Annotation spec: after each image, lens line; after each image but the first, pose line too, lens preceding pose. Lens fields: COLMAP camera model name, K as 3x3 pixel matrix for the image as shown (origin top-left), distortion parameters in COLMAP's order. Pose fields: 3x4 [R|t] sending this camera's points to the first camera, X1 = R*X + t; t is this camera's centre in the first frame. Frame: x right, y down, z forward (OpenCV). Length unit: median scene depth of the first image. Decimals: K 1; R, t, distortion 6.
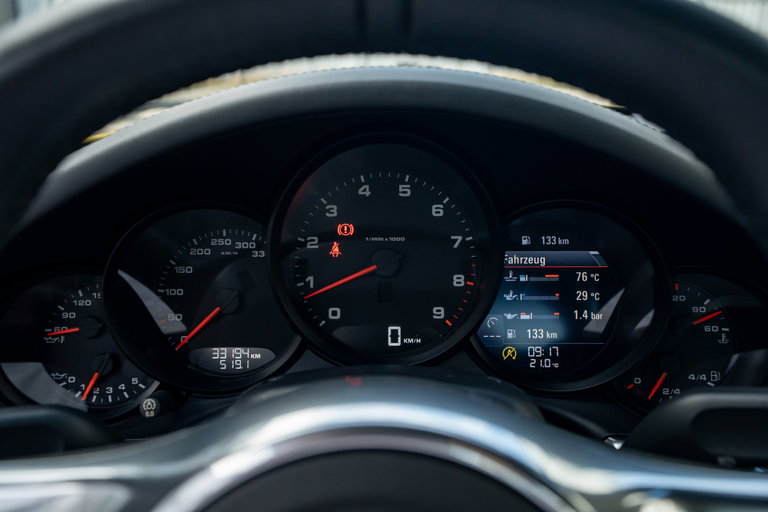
lens RADIAL K [[732.7, 0, 384.0], [0, 732.7, 256.0], [0, 0, 1]] dist [0.052775, 0.013167]
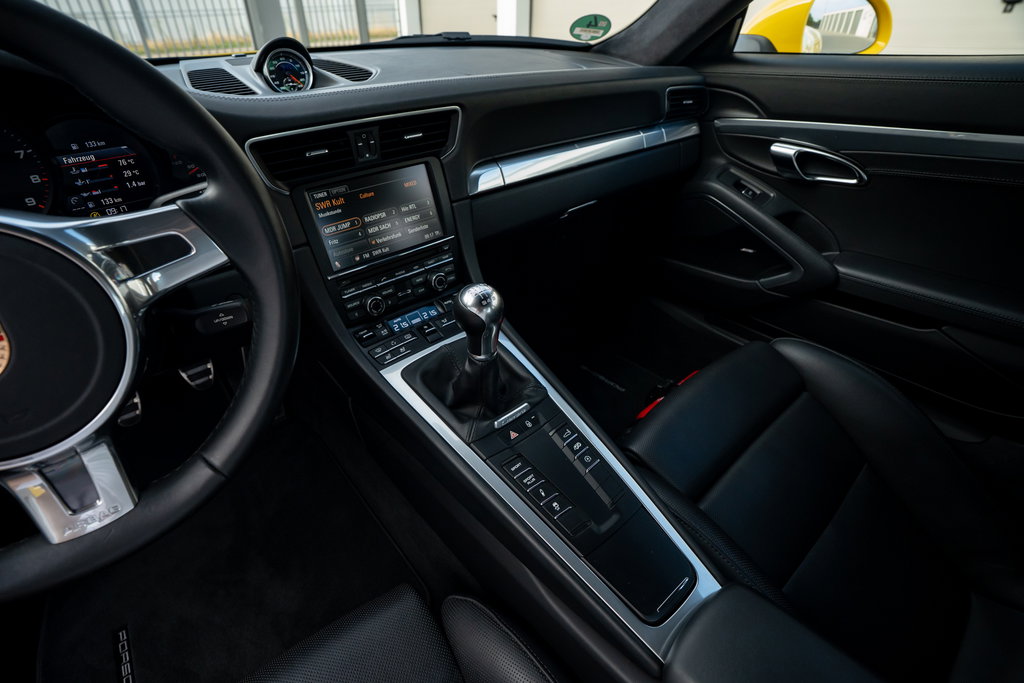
lens RADIAL K [[490.7, 0, 499.7], [0, 490.7, 341.3], [0, 0, 1]] dist [-0.060413, 0.023731]
pose [[0.769139, -0.375955, 0.516801, 0.217470], [0.186331, 0.905448, 0.381372, 0.152253], [-0.611315, -0.197033, 0.766467, -0.518329]]
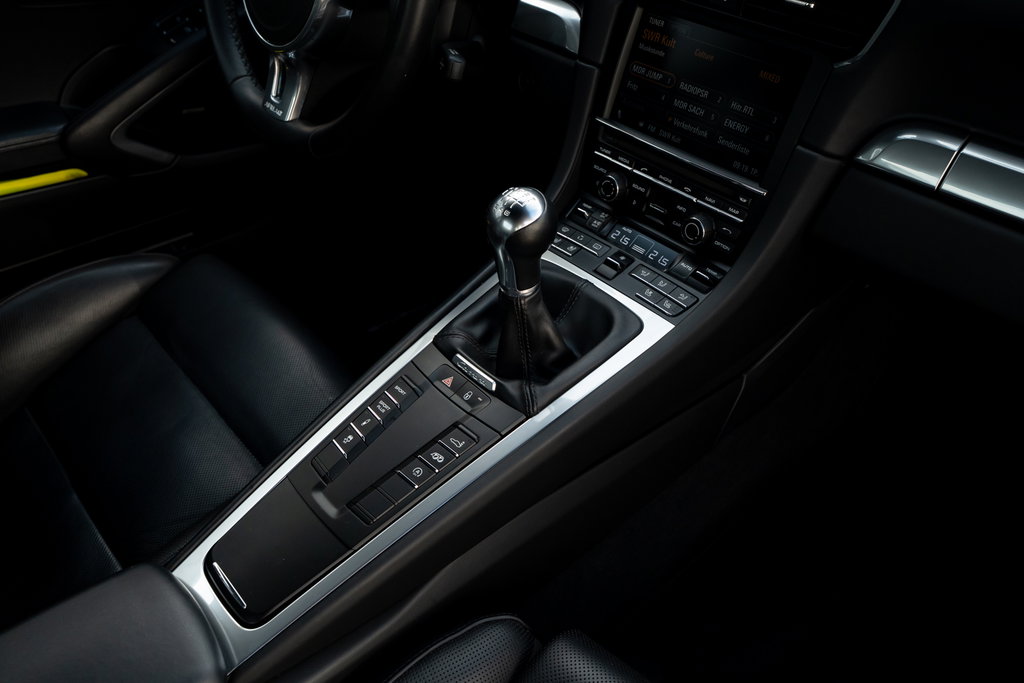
lens RADIAL K [[769.2, 0, 512.0], [0, 769.2, 341.5], [0, 0, 1]] dist [0.006065, 0.006810]
pose [[0.671557, 0.486364, -0.558982, 1.658862], [-0.213253, 0.849359, 0.482816, 0.064508], [0.709601, -0.205034, 0.674112, -0.503997]]
